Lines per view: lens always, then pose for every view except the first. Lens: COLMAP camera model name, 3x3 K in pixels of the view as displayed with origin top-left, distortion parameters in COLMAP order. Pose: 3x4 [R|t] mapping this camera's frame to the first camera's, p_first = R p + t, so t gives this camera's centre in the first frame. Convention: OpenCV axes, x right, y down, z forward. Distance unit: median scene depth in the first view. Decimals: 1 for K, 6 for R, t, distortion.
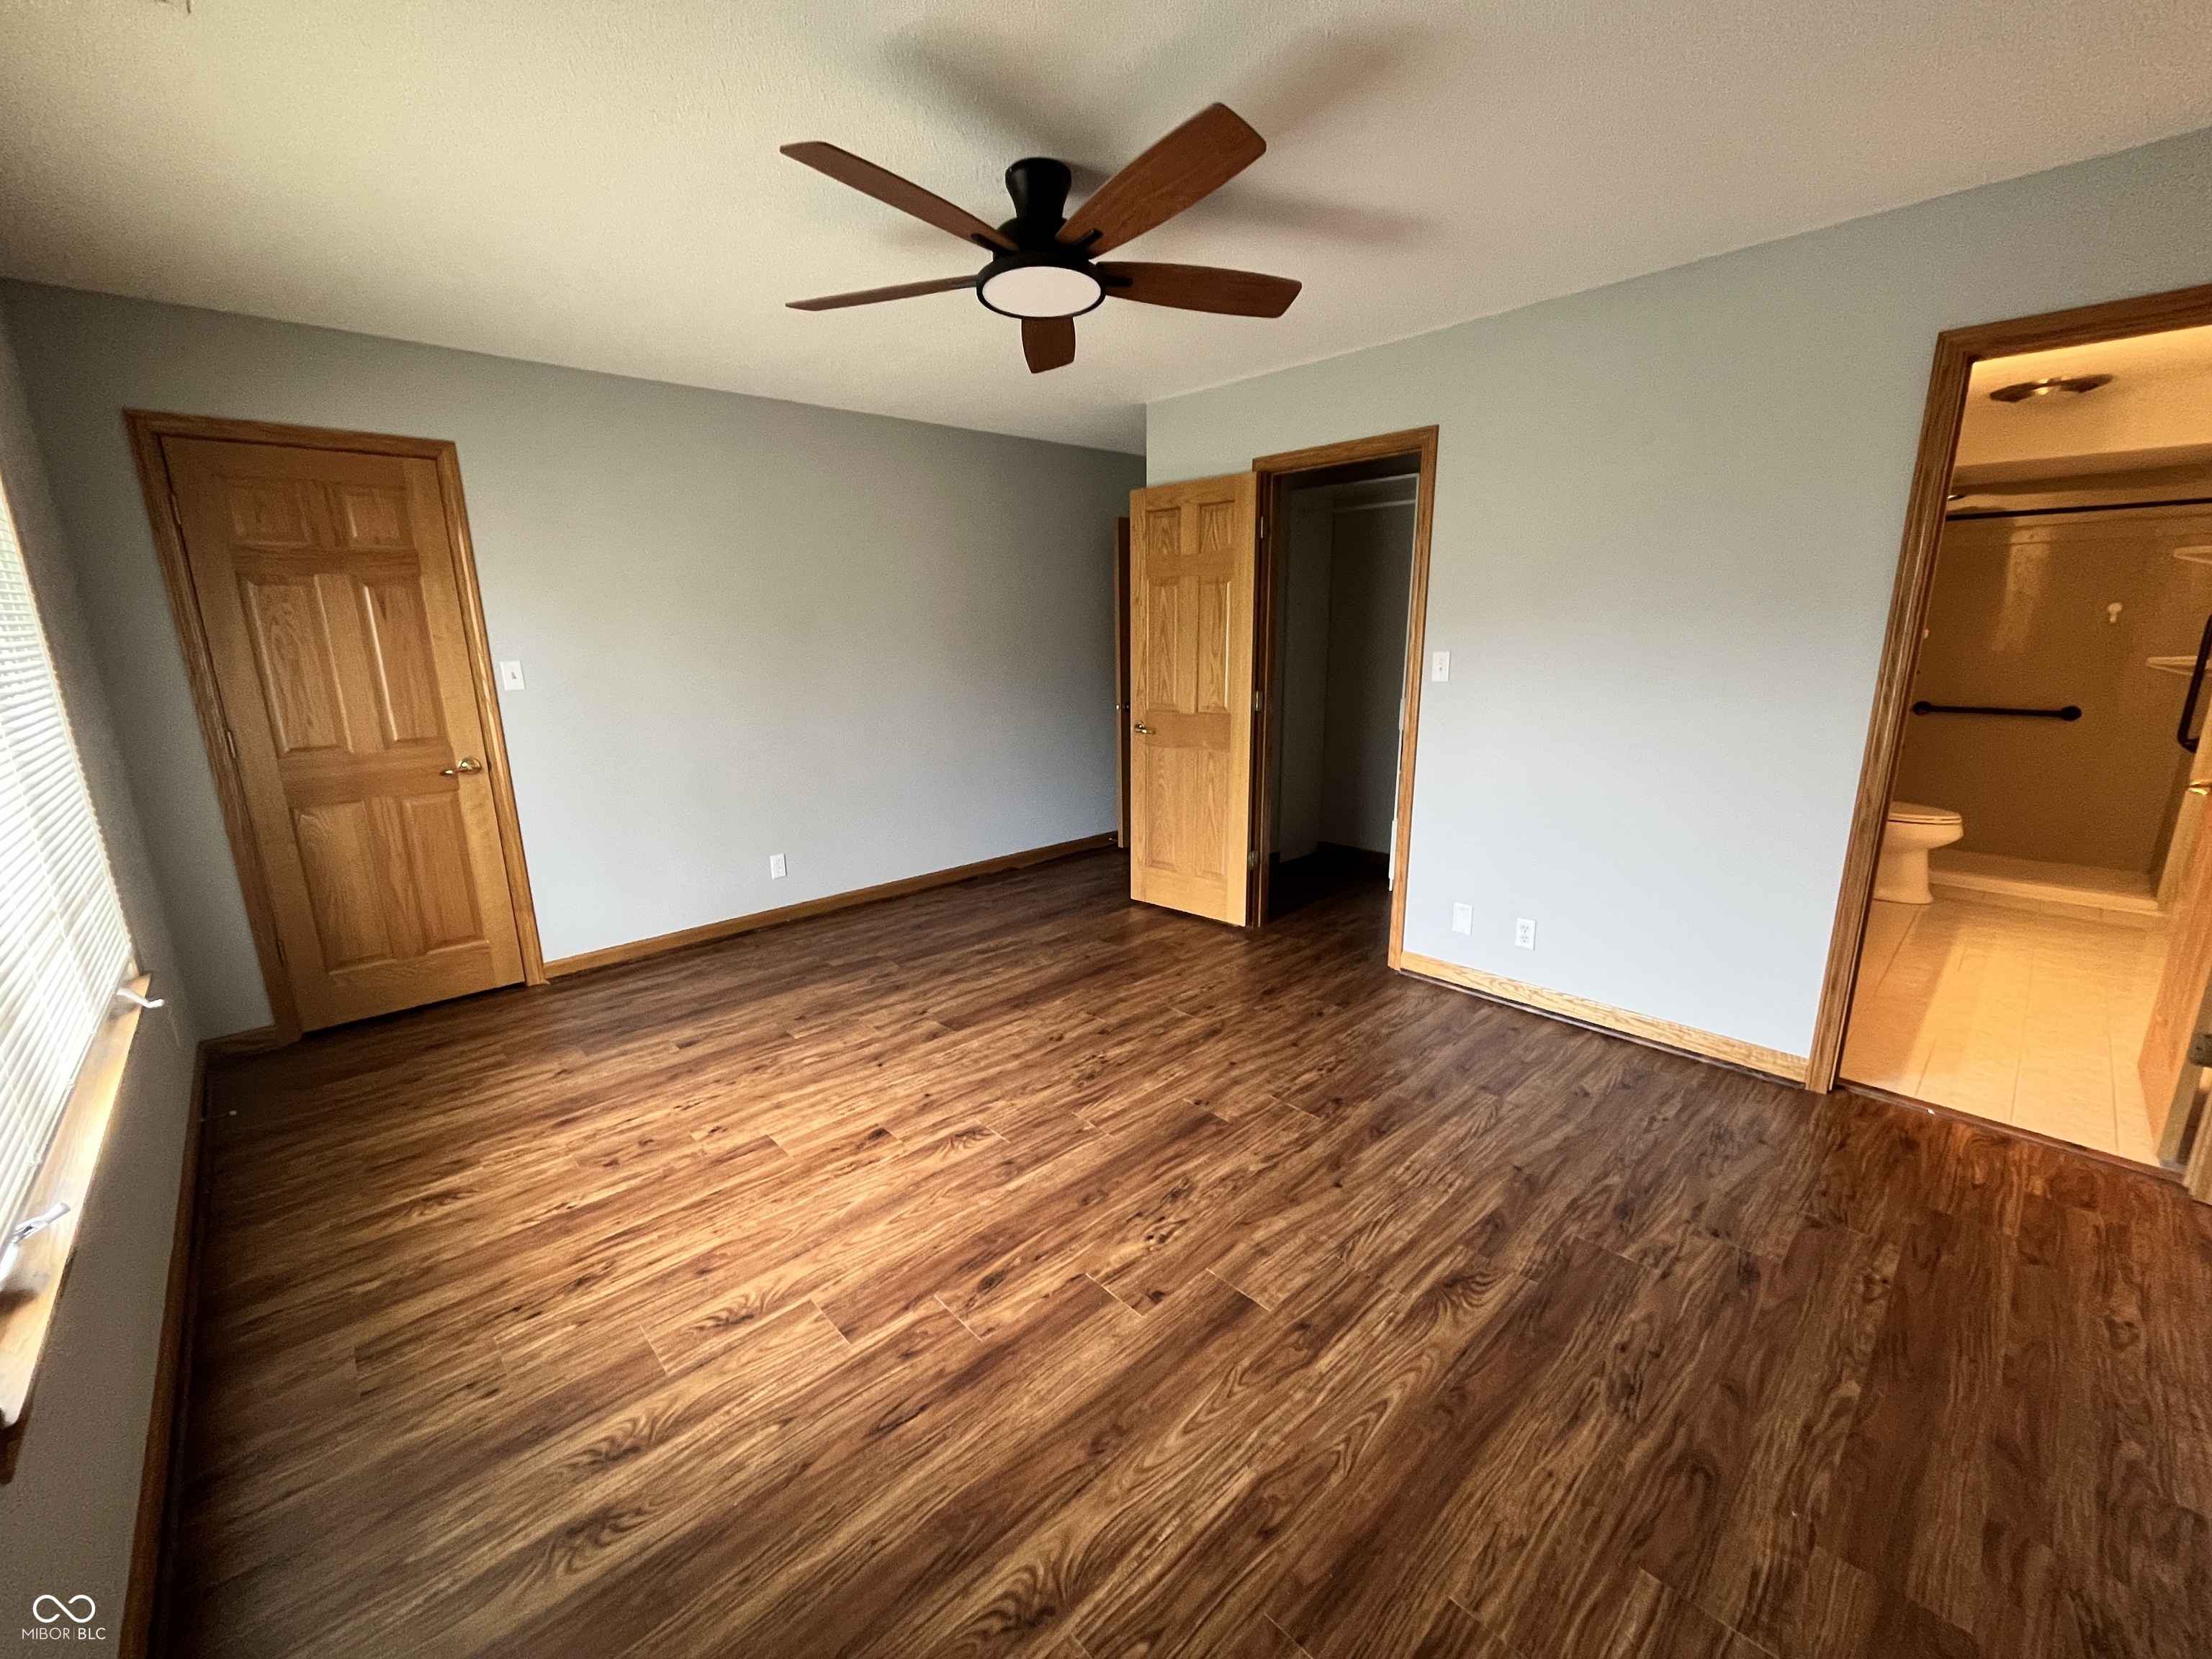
lens RADIAL K [[890.8, 0, 1122.3], [0, 890.8, 823.8], [0, 0, 1]] dist [-0.003938, 0.000398]
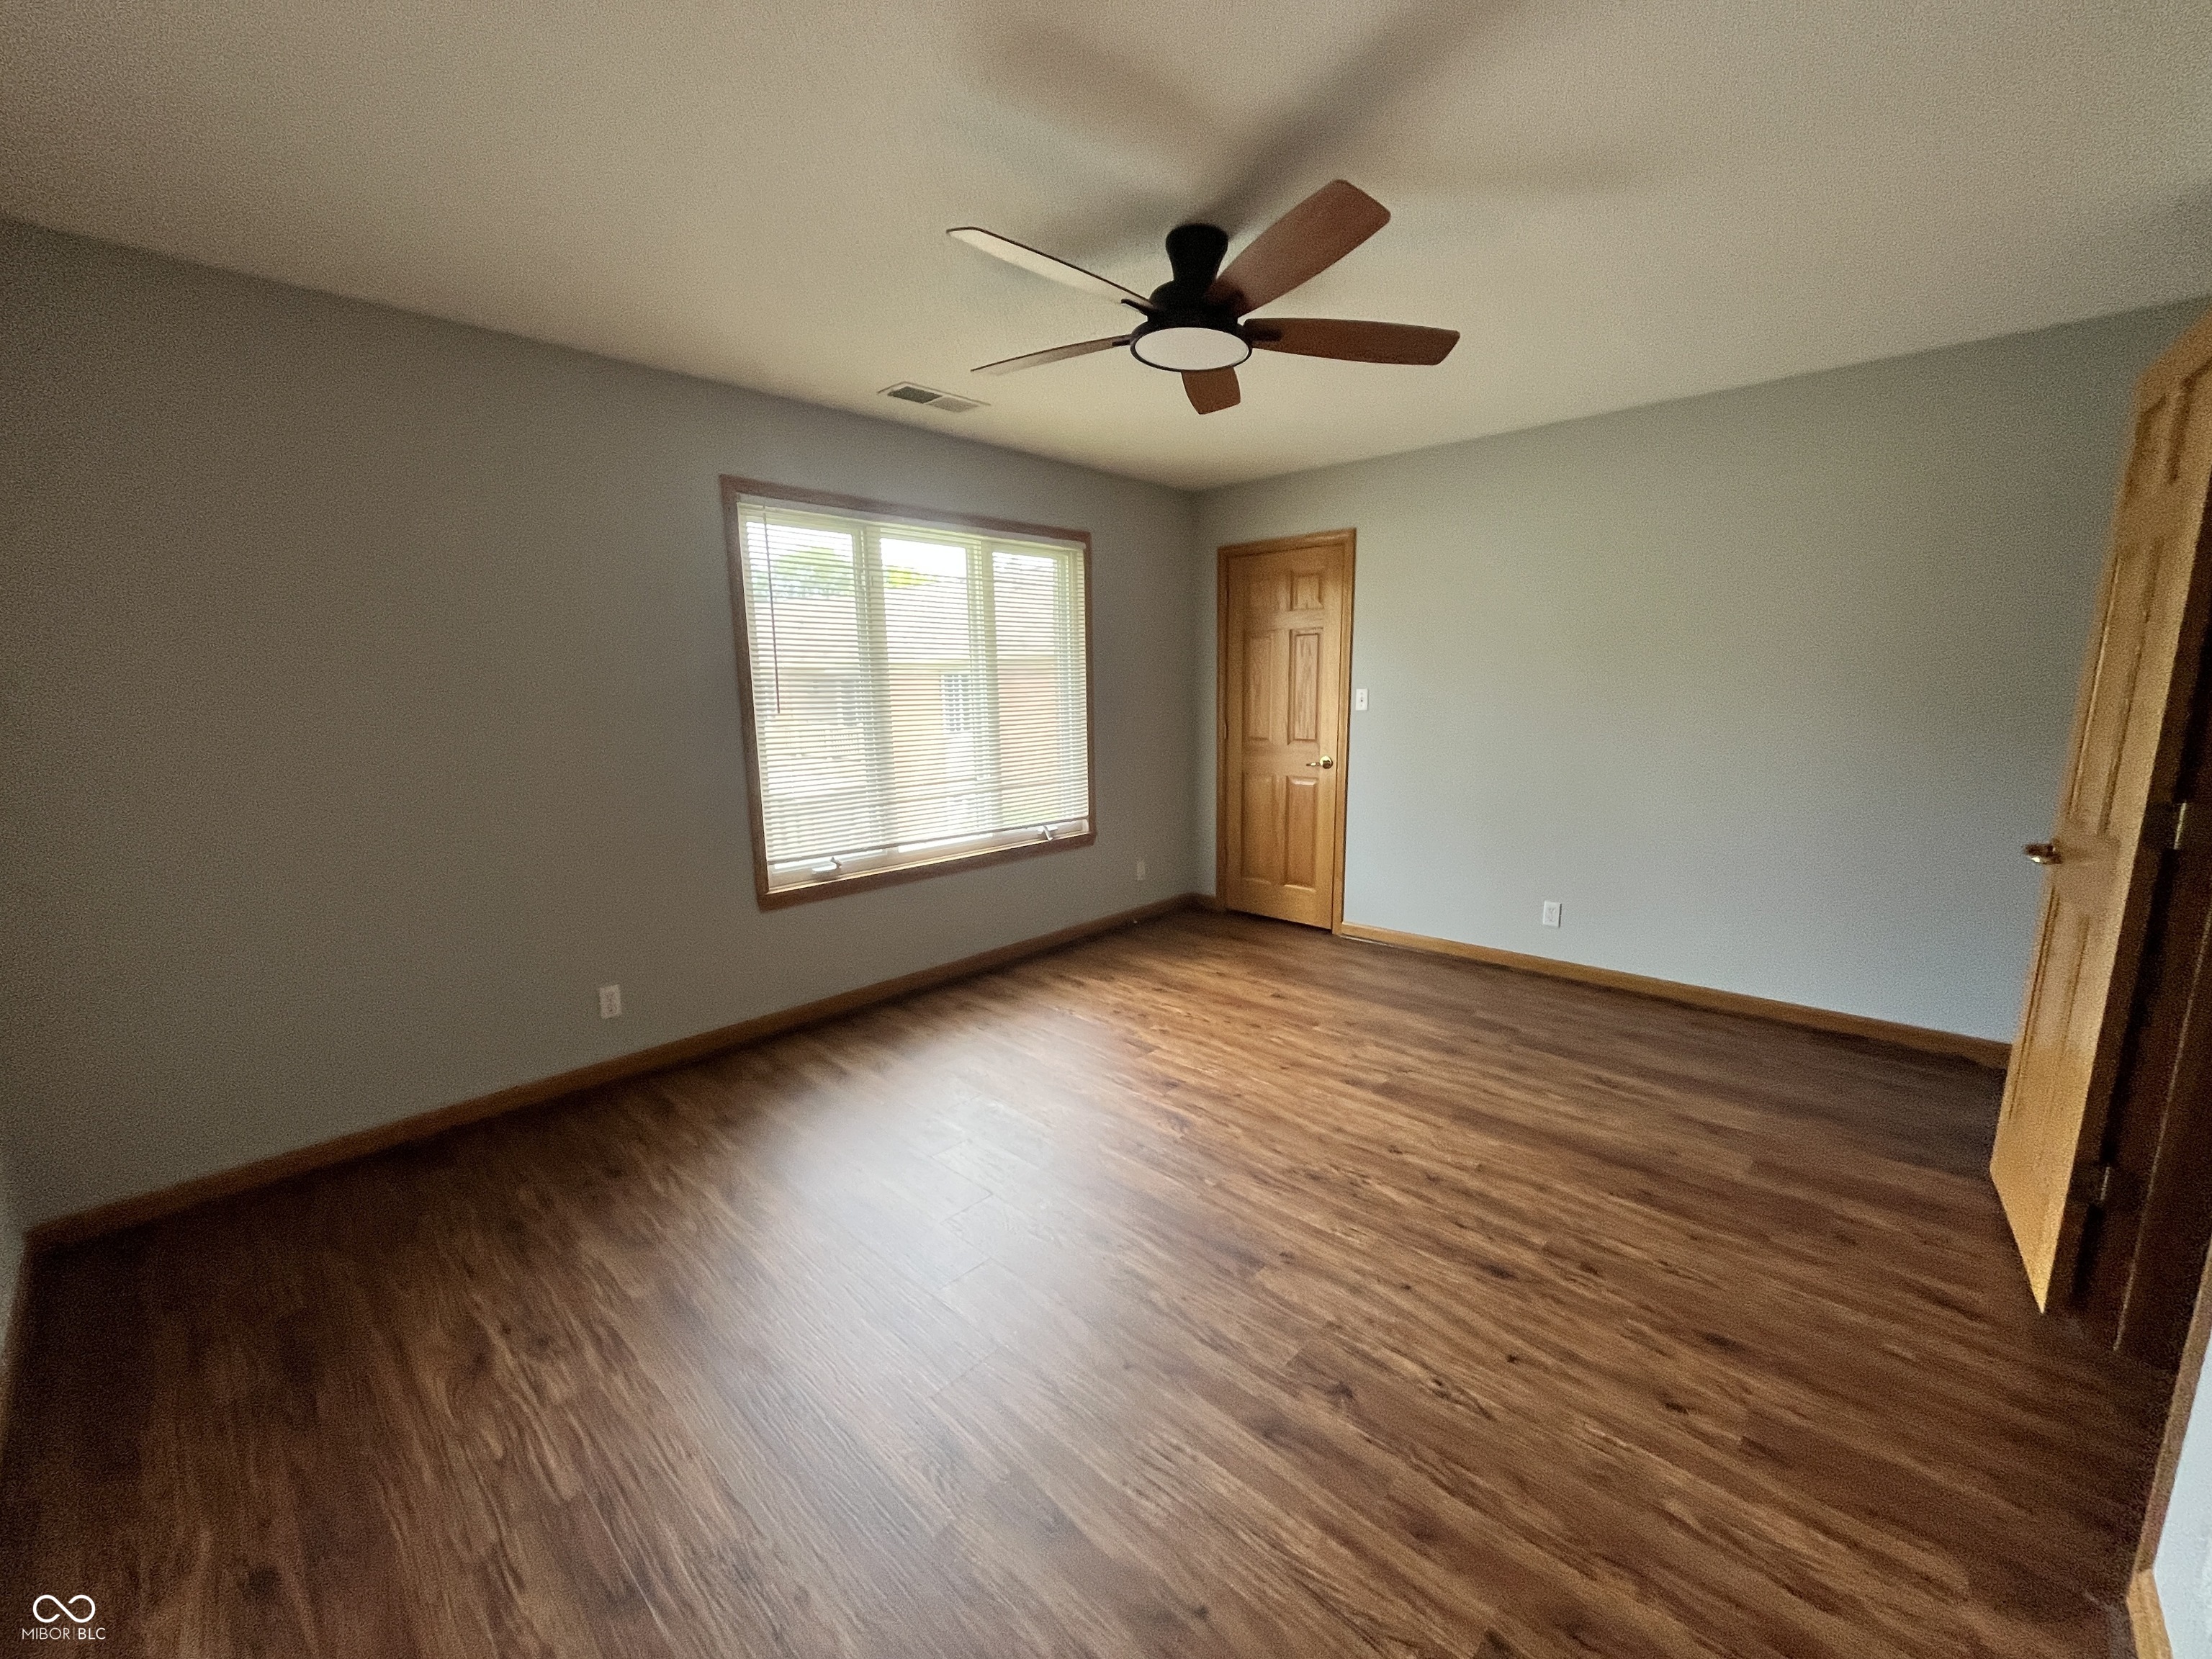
lens RADIAL K [[890.8, 0, 1084.4], [0, 890.8, 844.3], [0, 0, 1]] dist [-0.003938, 0.000398]
pose [[0.044012, 0.192797, -0.980251, 0.756967], [-0.203883, 0.962285, 0.180109, -0.139716], [0.978005, 0.191929, 0.081660, 0.665020]]
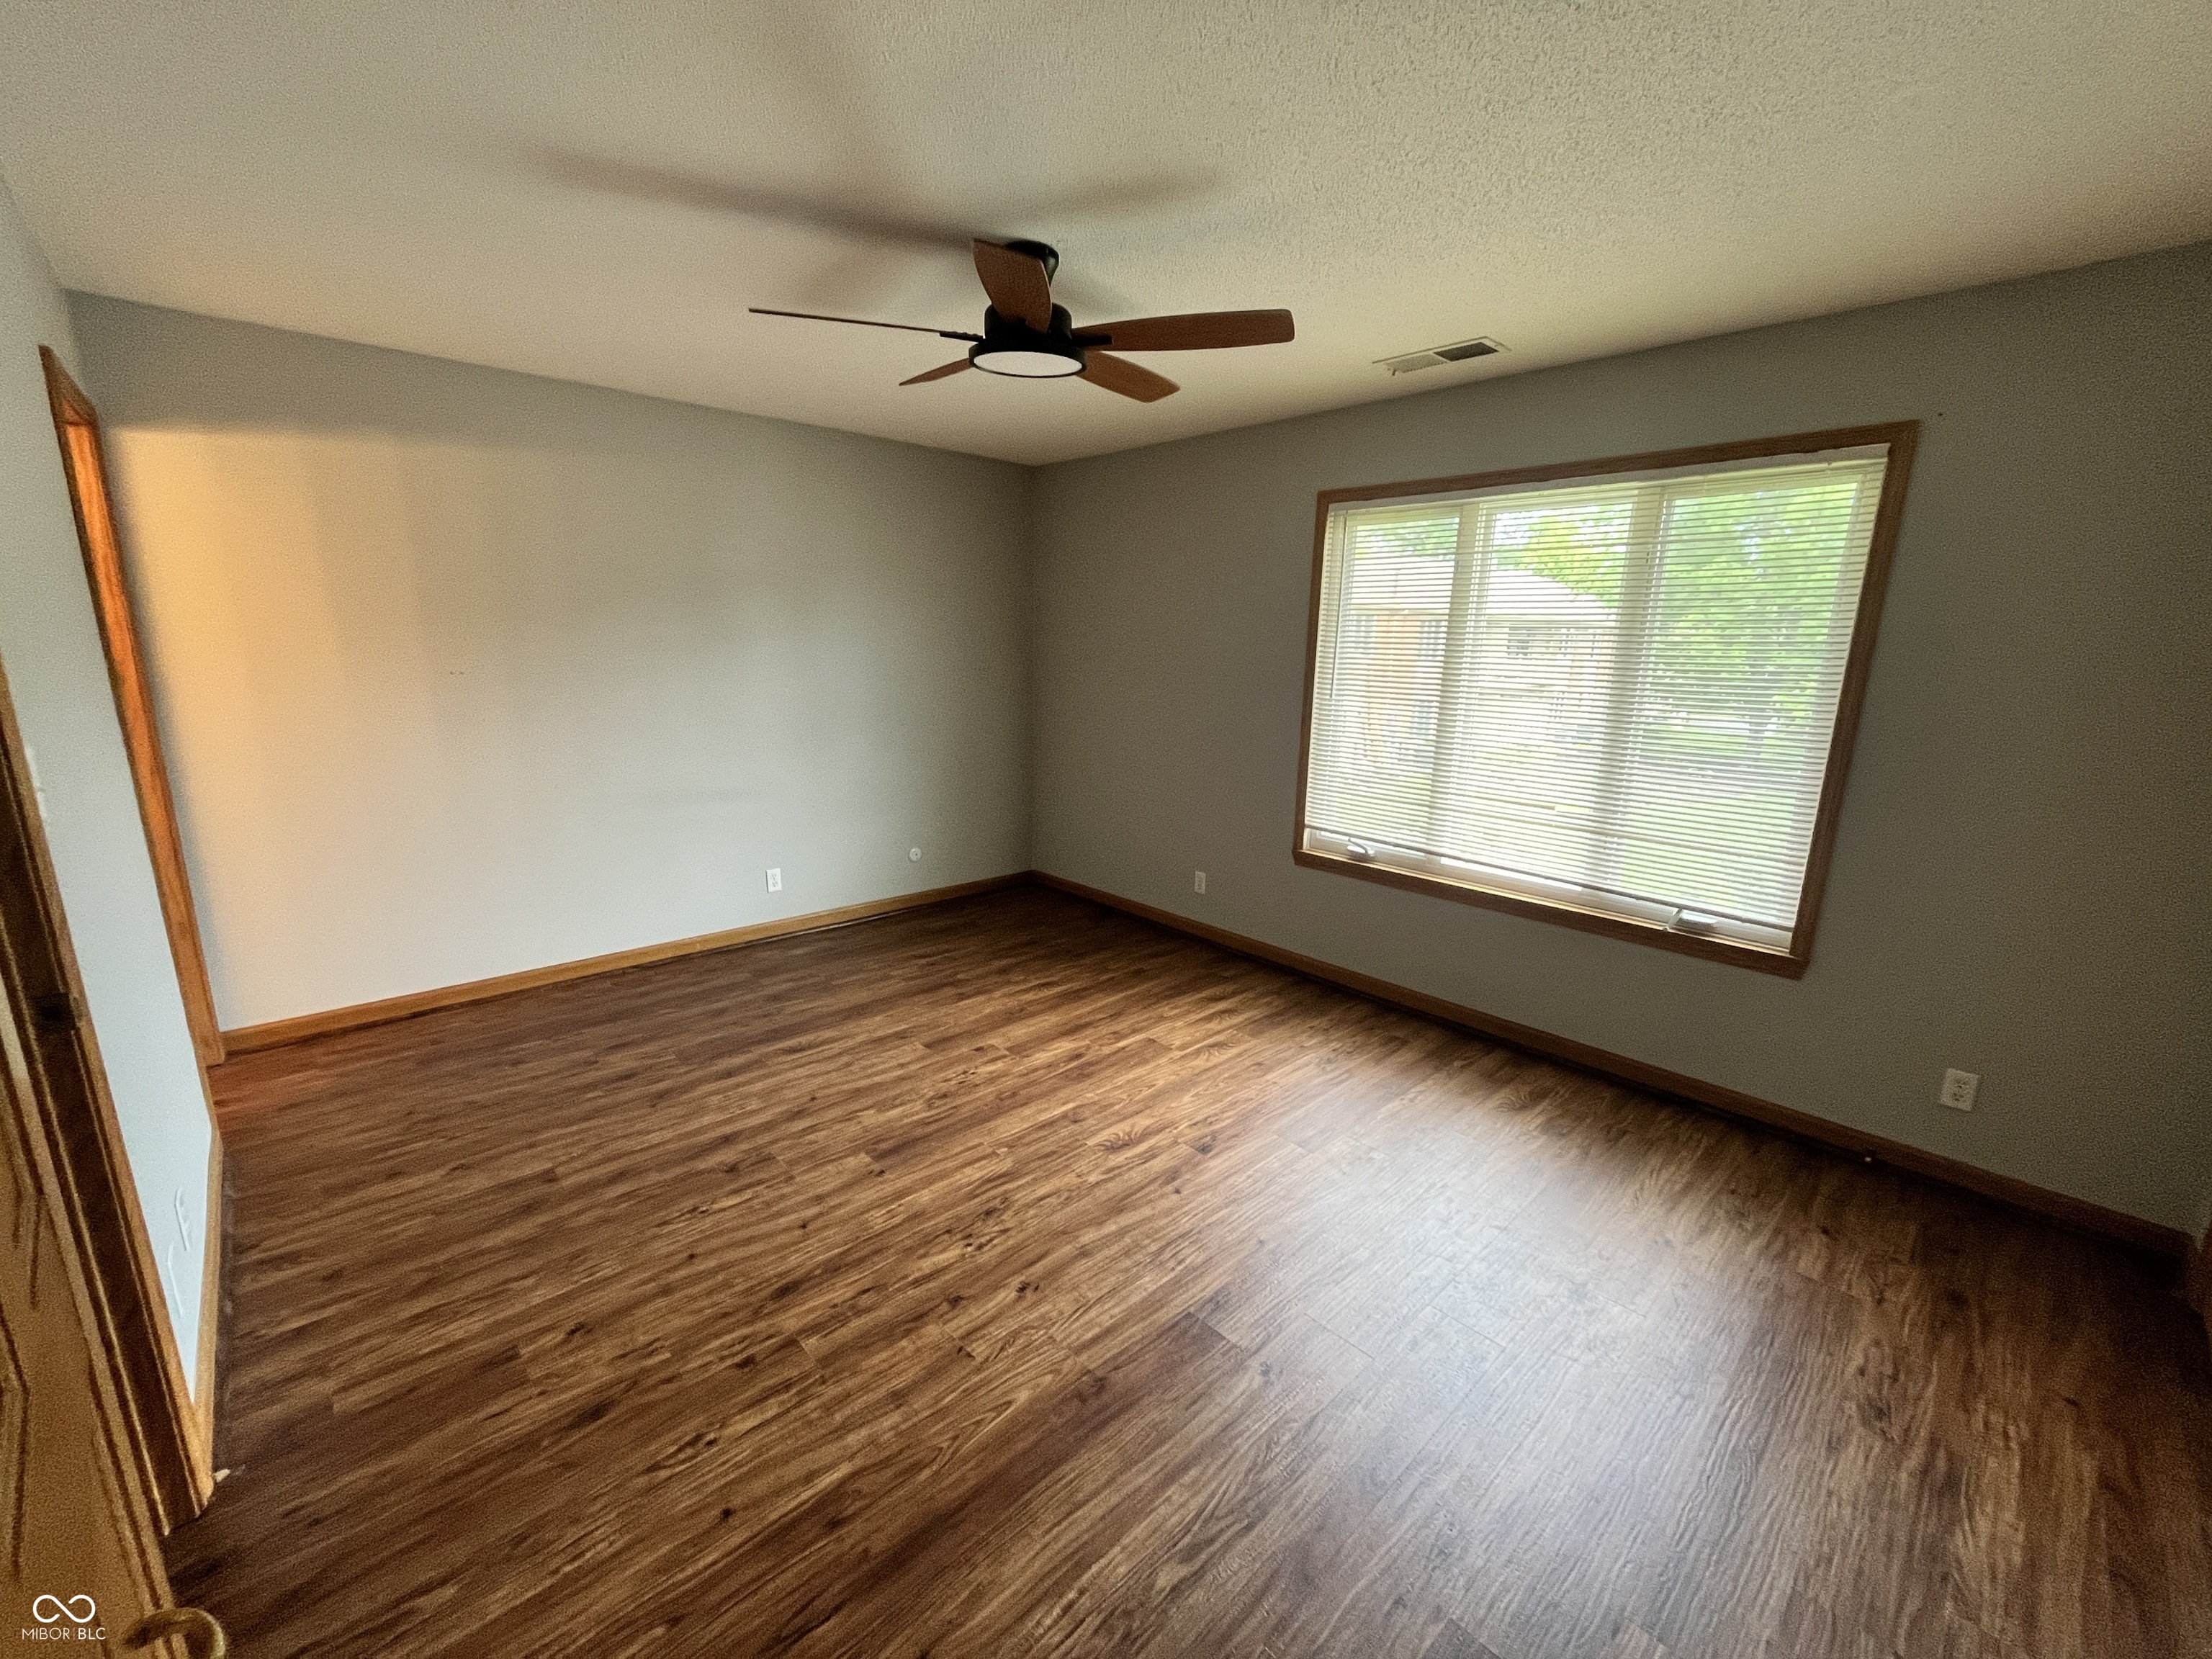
lens RADIAL K [[890.8, 0, 1118.3], [0, 890.8, 842.7], [0, 0, 1]] dist [-0.003938, 0.000398]
pose [[-0.999978, -0.006448, -0.001831, -0.153953], [-0.006611, 0.903704, 0.428107, -0.385243], [-0.001106, 0.428110, -0.903726, 1.634334]]
